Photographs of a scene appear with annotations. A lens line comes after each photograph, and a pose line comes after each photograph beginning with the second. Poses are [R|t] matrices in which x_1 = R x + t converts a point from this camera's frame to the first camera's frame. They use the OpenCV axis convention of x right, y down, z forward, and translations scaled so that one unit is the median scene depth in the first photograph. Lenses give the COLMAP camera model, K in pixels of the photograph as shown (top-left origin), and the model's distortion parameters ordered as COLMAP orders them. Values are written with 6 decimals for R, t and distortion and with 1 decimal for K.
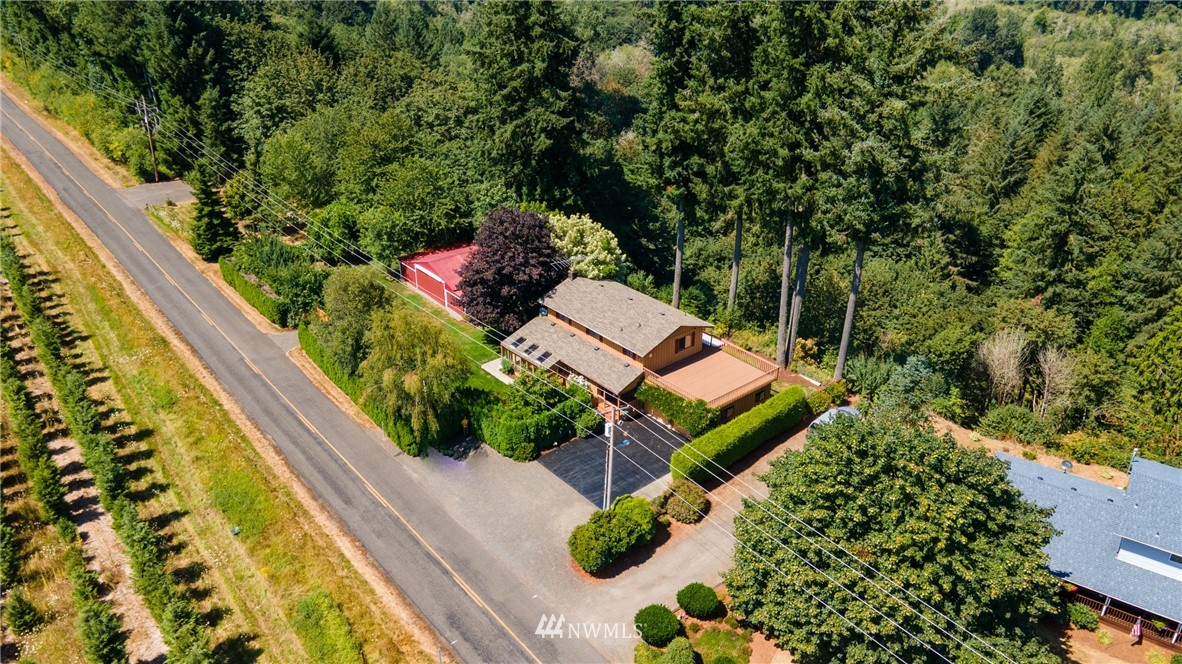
lens RADIAL K [[863.6, 0, 591.0], [0, 863.6, 332.0], [0, 0, 1]] dist [0.032498, -0.000426]
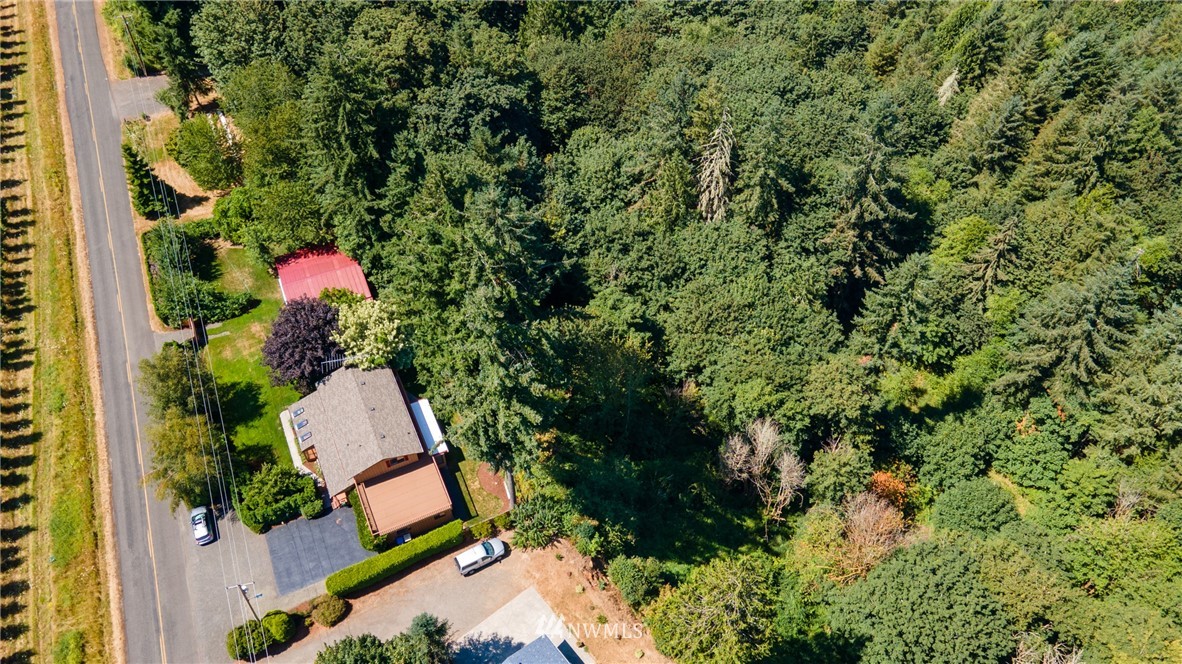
lens RADIAL K [[858.9, 0, 591.0], [0, 858.9, 332.0], [0, 0, 1]] dist [0.052236, 0.003184]
pose [[0.963563, 0.207649, -0.168608, 0.507033], [-0.120782, 0.900199, 0.418393, -0.659136], [0.238660, -0.382784, 0.892479, -0.011619]]
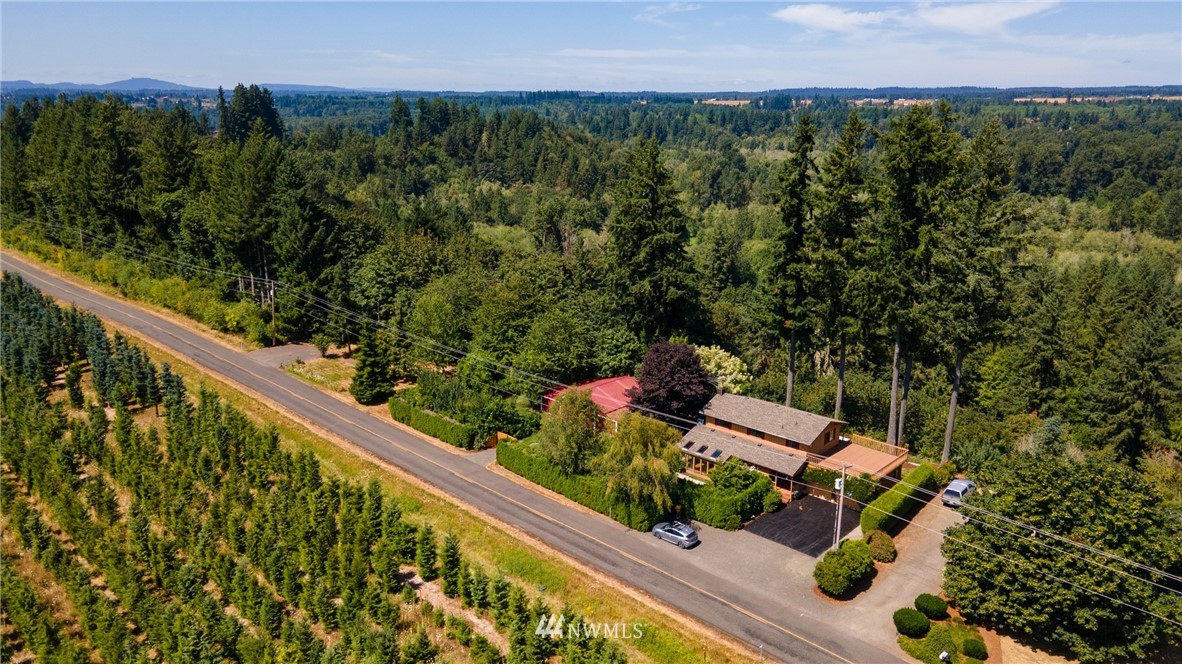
lens RADIAL K [[858.9, 0, 591.0], [0, 858.9, 332.0], [0, 0, 1]] dist [0.052236, 0.003184]
pose [[0.993113, -0.030310, 0.113170, -0.339602], [0.052865, 0.977960, -0.201991, 0.089781], [-0.104554, 0.206582, 0.972827, -0.211361]]
